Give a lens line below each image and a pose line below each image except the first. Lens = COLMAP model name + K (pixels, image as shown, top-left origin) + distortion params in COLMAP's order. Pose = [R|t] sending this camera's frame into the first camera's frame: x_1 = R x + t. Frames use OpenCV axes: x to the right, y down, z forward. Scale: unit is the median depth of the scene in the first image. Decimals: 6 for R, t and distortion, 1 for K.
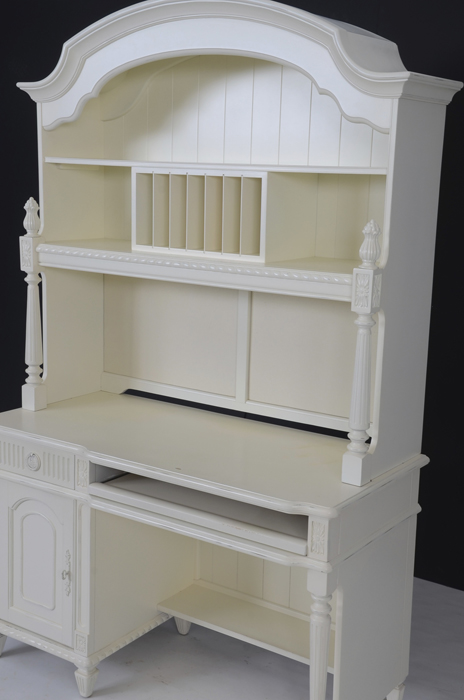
lens RADIAL K [[886.6, 0, 235.4], [0, 886.6, 354.4], [0, 0, 1]] dist [0.129776, 0.000000]
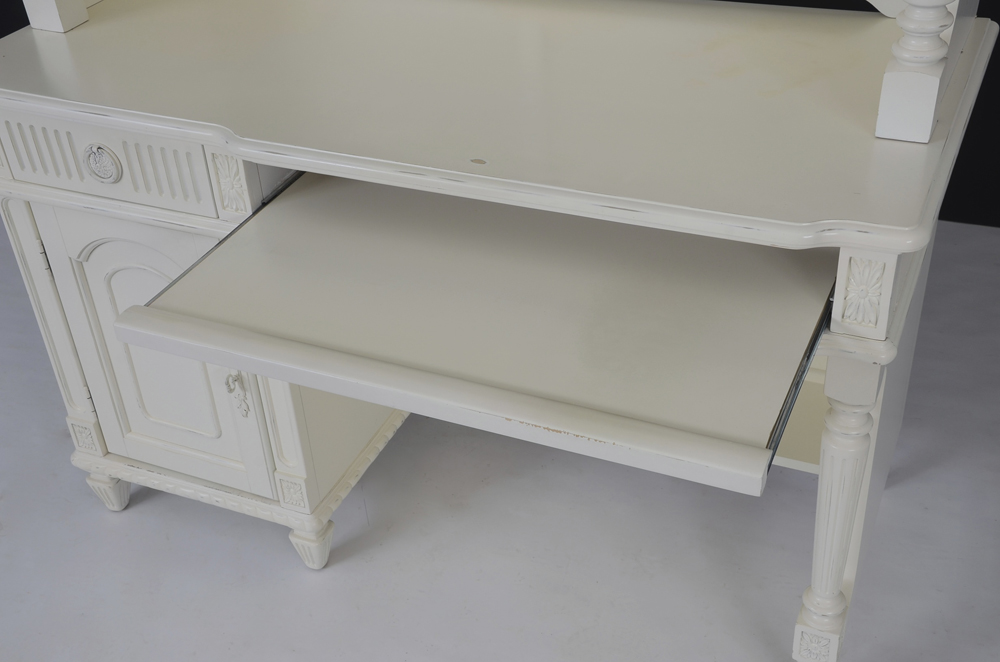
lens RADIAL K [[1234.1, 0, 494.6], [0, 1234.1, 336.2], [0, 0, 1]] dist [0.074376, 0.000000]
pose [[0.982270, -0.167884, 0.083426, -0.103517], [0.119550, 0.903736, 0.411058, -0.029168], [-0.144405, -0.393796, 0.907784, 0.391258]]
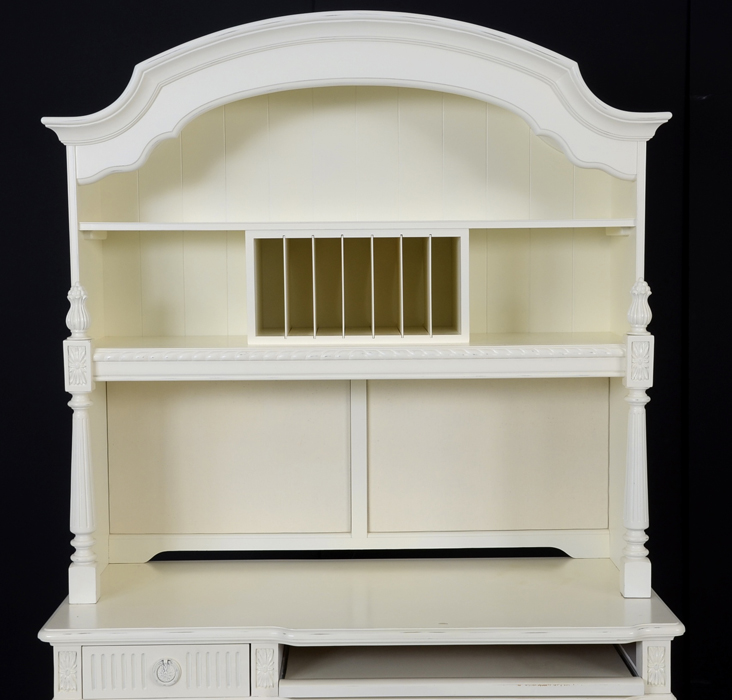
lens RADIAL K [[1244.3, 0, 368.2], [0, 1244.3, 353.5], [0, 0, 1]] dist [0.115369, 0.000000]
pose [[0.846767, -0.090503, 0.524209, -0.565014], [0.142574, 0.987980, -0.059732, -0.036220], [-0.512503, 0.125318, 0.849492, 0.099461]]
